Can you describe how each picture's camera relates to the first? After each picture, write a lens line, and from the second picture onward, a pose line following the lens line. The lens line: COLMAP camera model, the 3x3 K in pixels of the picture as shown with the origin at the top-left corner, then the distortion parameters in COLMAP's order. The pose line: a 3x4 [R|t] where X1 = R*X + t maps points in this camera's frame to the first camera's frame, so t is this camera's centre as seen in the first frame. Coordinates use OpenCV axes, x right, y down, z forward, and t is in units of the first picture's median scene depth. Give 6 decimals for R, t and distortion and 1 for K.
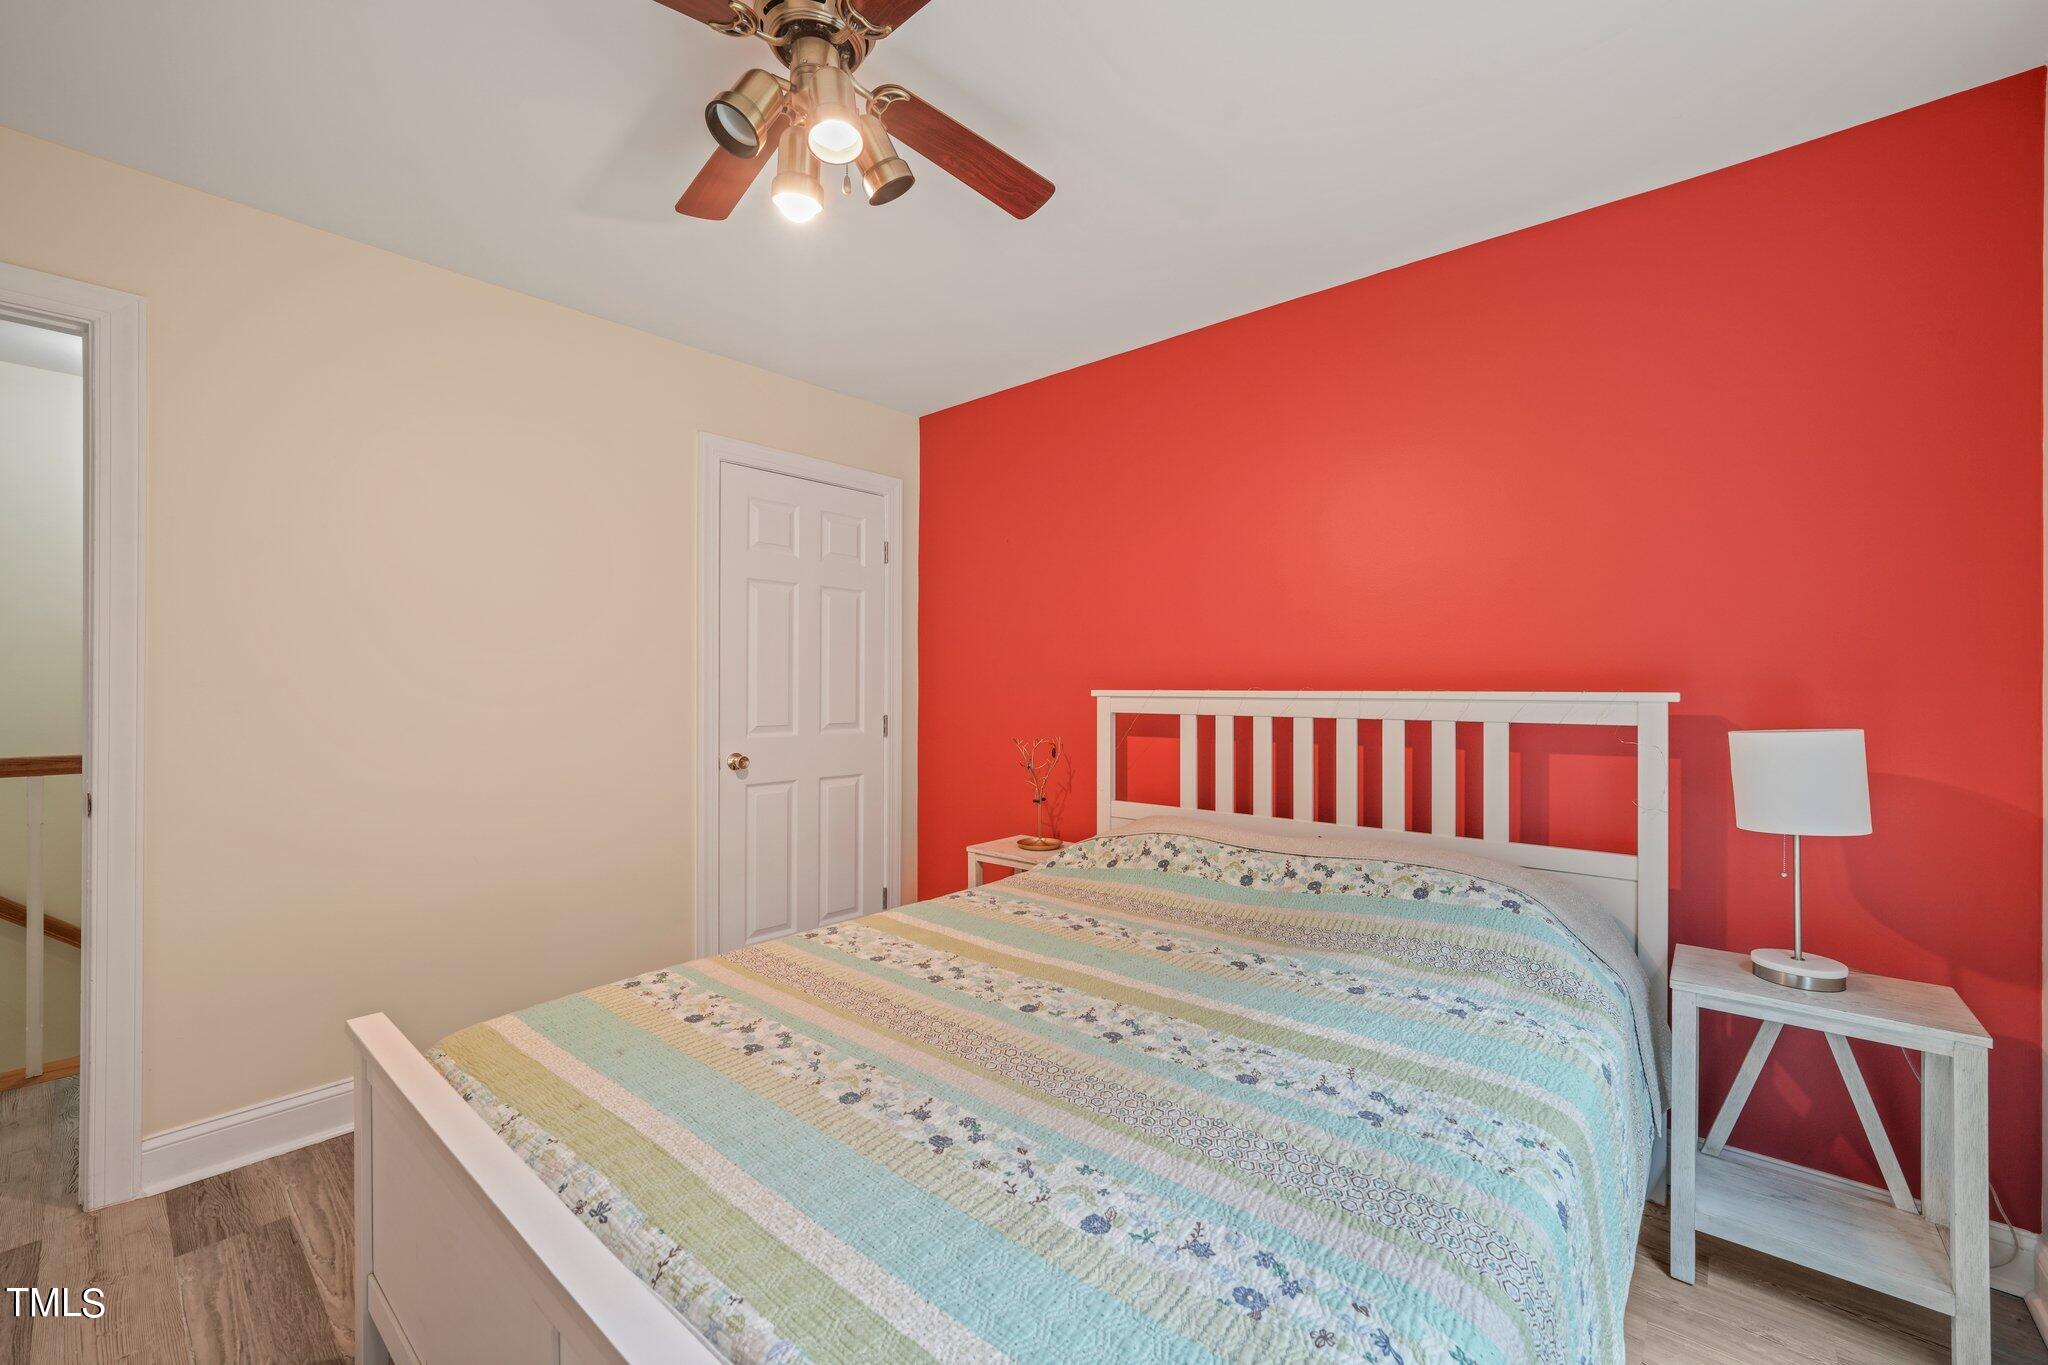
lens RADIAL K [[814.3, 0, 1037.0], [0, 814.3, 686.9], [0, 0, 1]] dist [-0.002152, -0.000015]
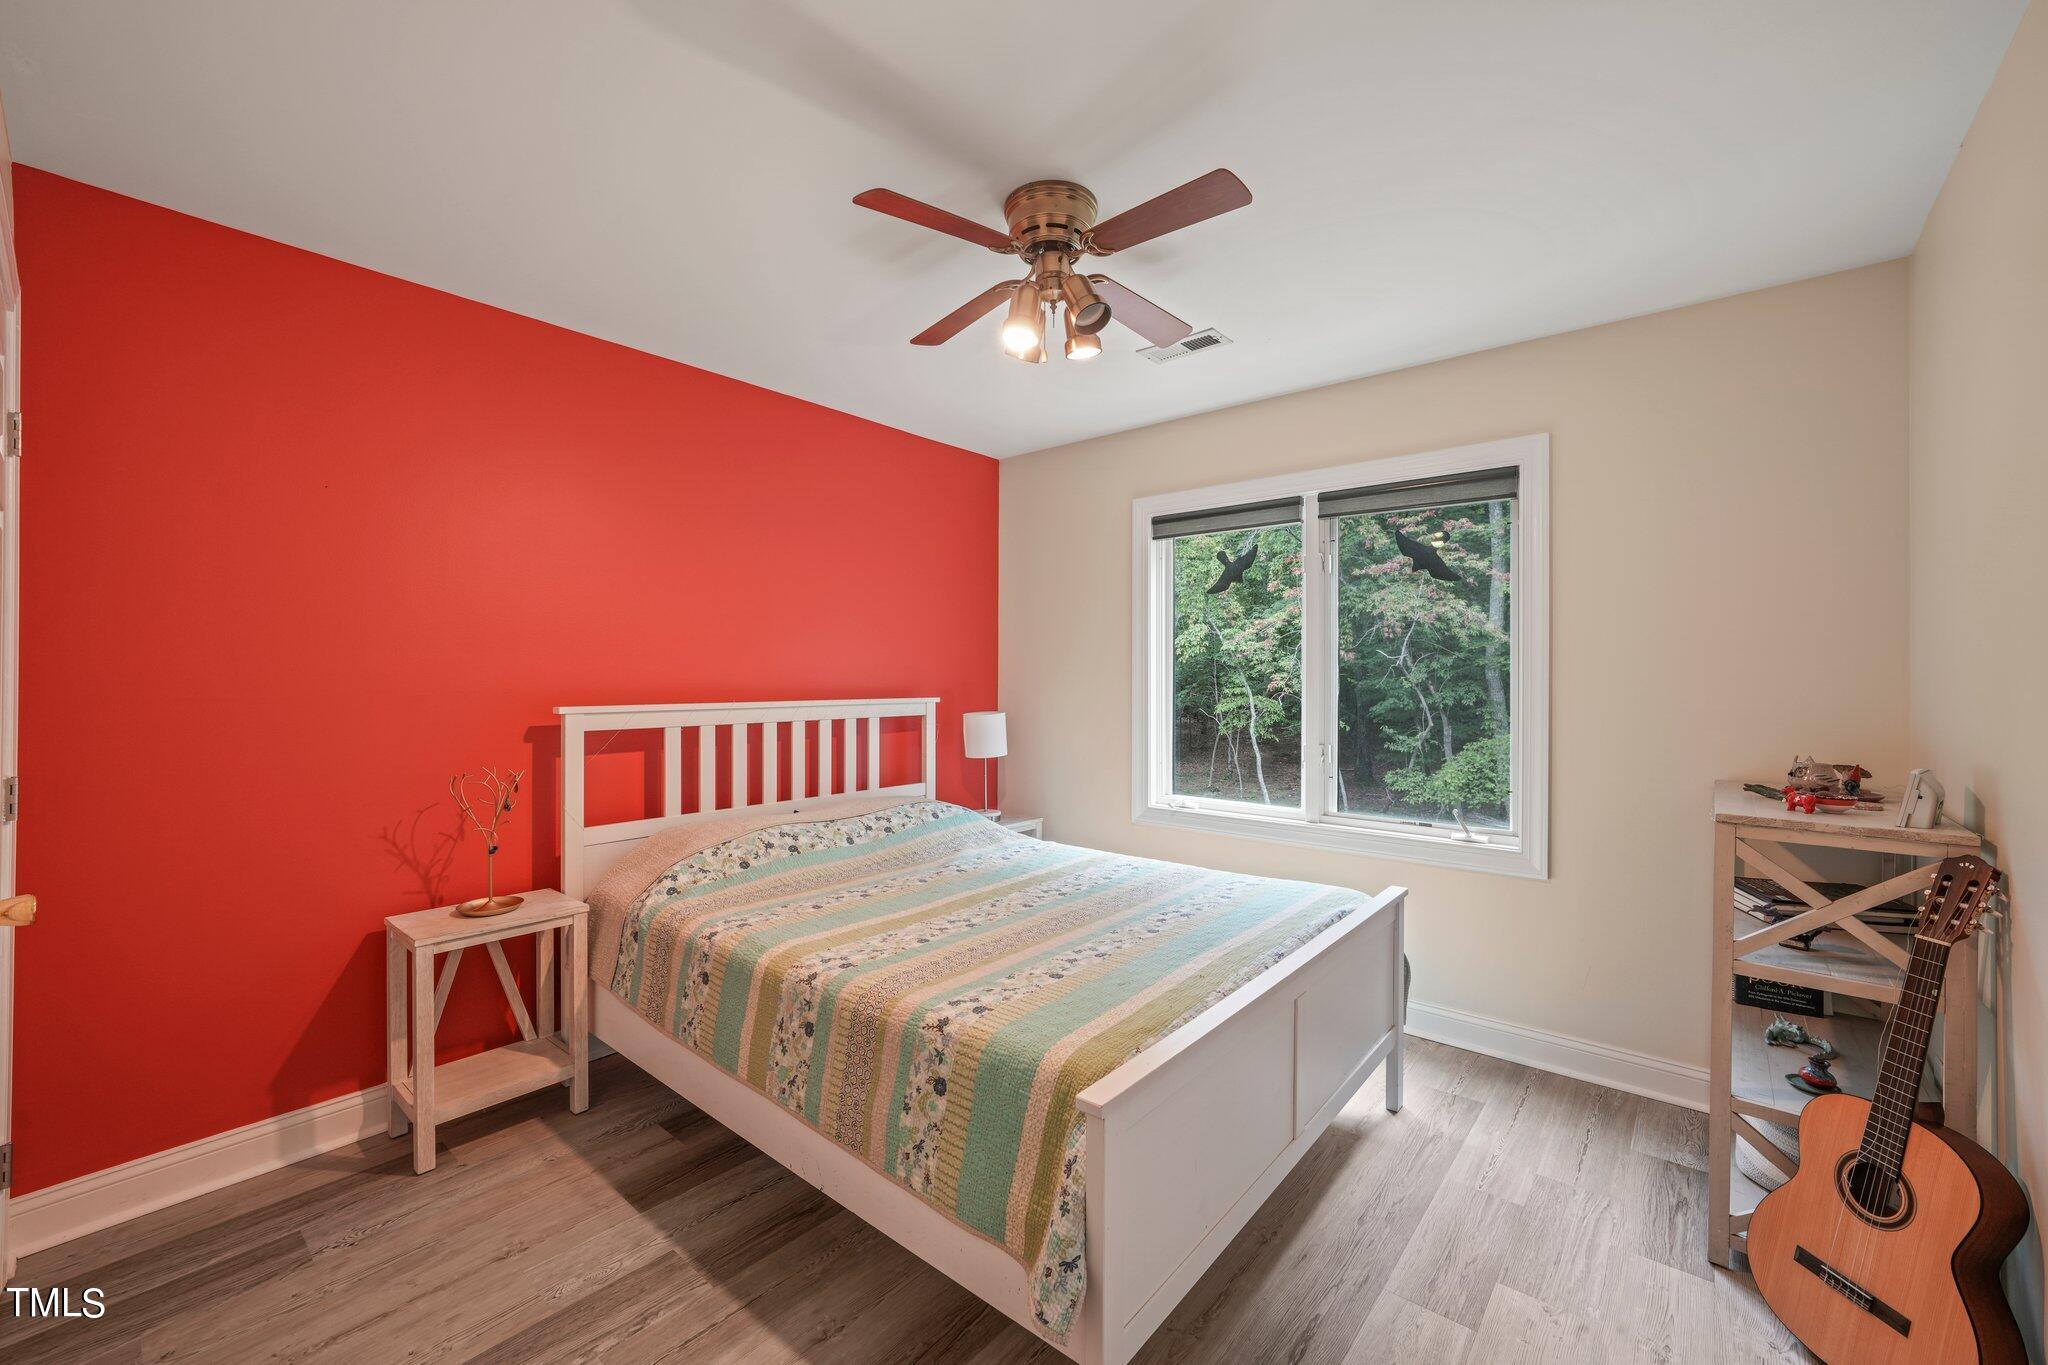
lens RADIAL K [[814.3, 0, 1037.0], [0, 814.3, 686.9], [0, 0, 1]] dist [-0.002152, -0.000015]
pose [[-0.010984, -0.010004, 0.999890, -1.160765], [0.000201, 0.999950, 0.010006, -0.038006], [-0.999940, 0.000311, -0.010981, 0.719777]]
